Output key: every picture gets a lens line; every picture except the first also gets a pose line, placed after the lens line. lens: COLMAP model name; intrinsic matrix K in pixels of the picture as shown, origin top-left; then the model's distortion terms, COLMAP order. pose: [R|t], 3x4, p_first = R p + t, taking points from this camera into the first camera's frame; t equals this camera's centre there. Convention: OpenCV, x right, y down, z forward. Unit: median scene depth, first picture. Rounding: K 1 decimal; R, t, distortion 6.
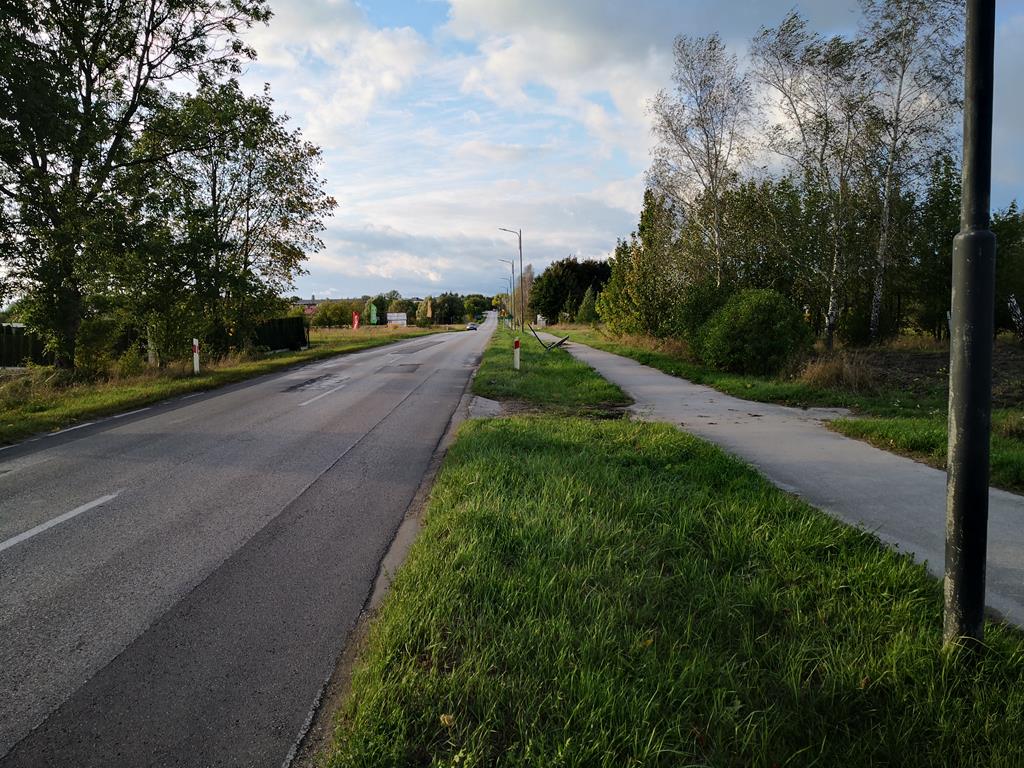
lens RADIAL K [[836.0, 0, 509.8], [0, 836.0, 381.6], [0, 0, 1]] dist [0.009357, -0.041392]
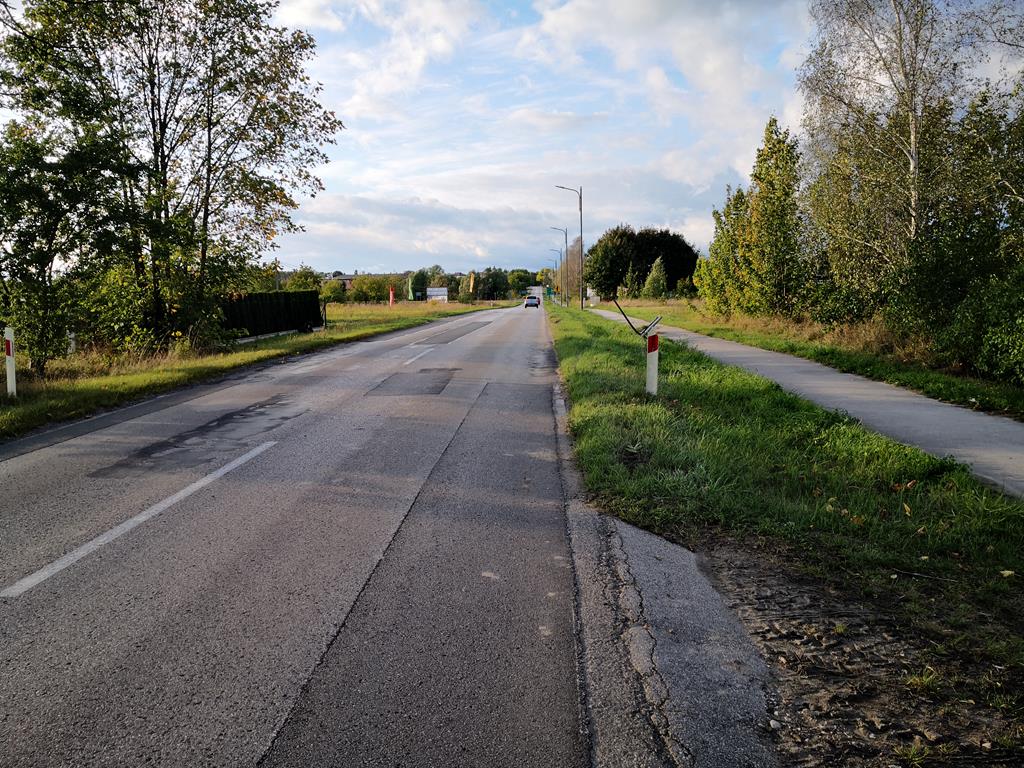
lens RADIAL K [[836.0, 0, 520.7], [0, 836.0, 389.3], [0, 0, 1]] dist [0.009357, -0.041392]
pose [[0.999083, 0.011098, -0.041361, -0.020440], [-0.009565, 0.999267, 0.037064, -0.015876], [0.041742, -0.036635, 0.998457, 0.231939]]
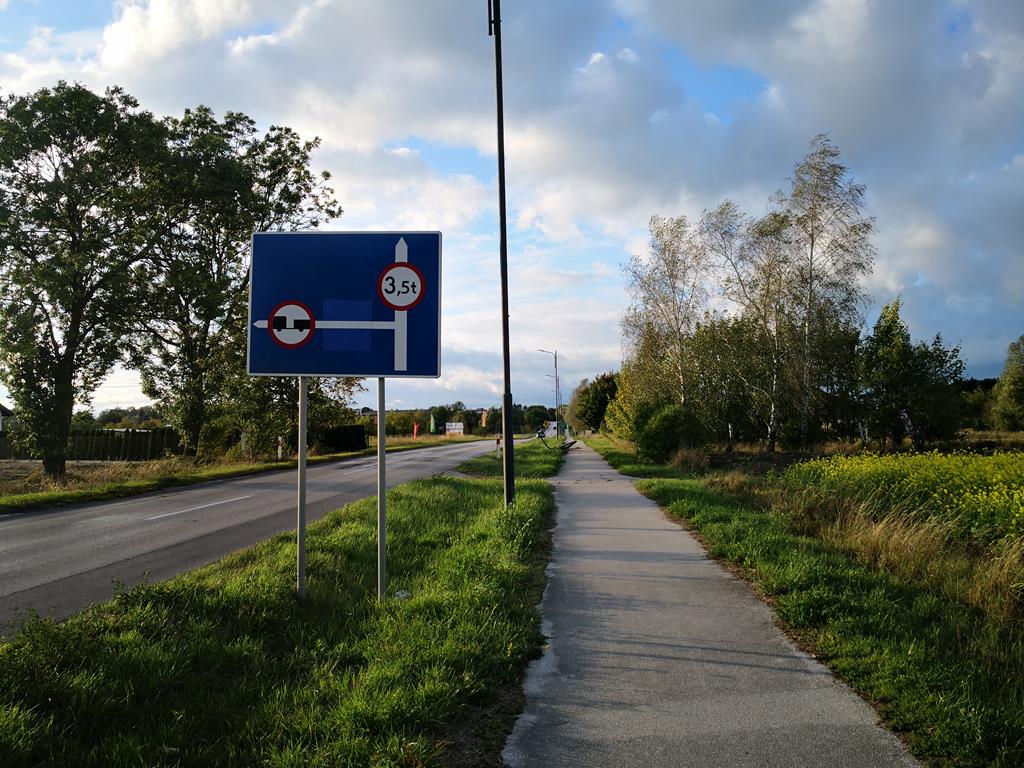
lens RADIAL K [[836.0, 0, 530.9], [0, 836.0, 385.6], [0, 0, 1]] dist [0.009357, -0.041392]
pose [[0.998114, 0.002975, -0.061318, 0.072918], [-0.010808, 0.991740, -0.127811, 0.020703], [0.060431, 0.128233, 0.989901, -0.208828]]
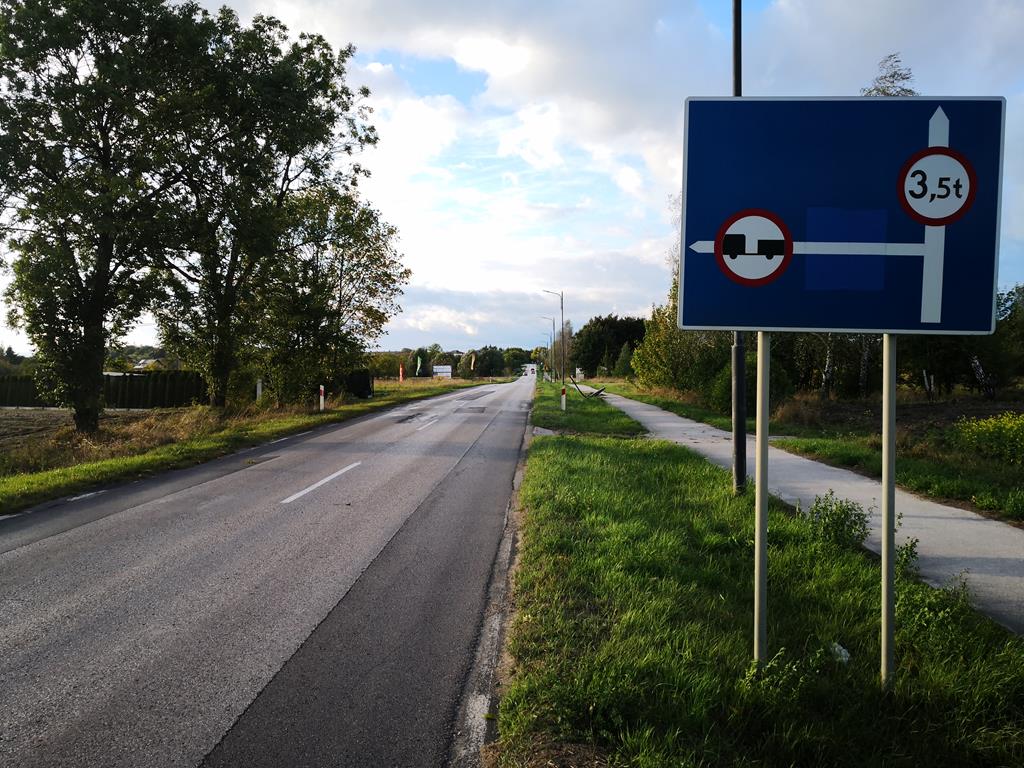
lens RADIAL K [[836.0, 0, 514.8], [0, 836.0, 393.5], [0, 0, 1]] dist [0.009357, -0.041392]
pose [[0.999341, 0.009542, -0.035020, -0.010608], [-0.011239, 0.998756, -0.048576, 0.011252], [0.034513, 0.048938, 0.998205, -0.151773]]
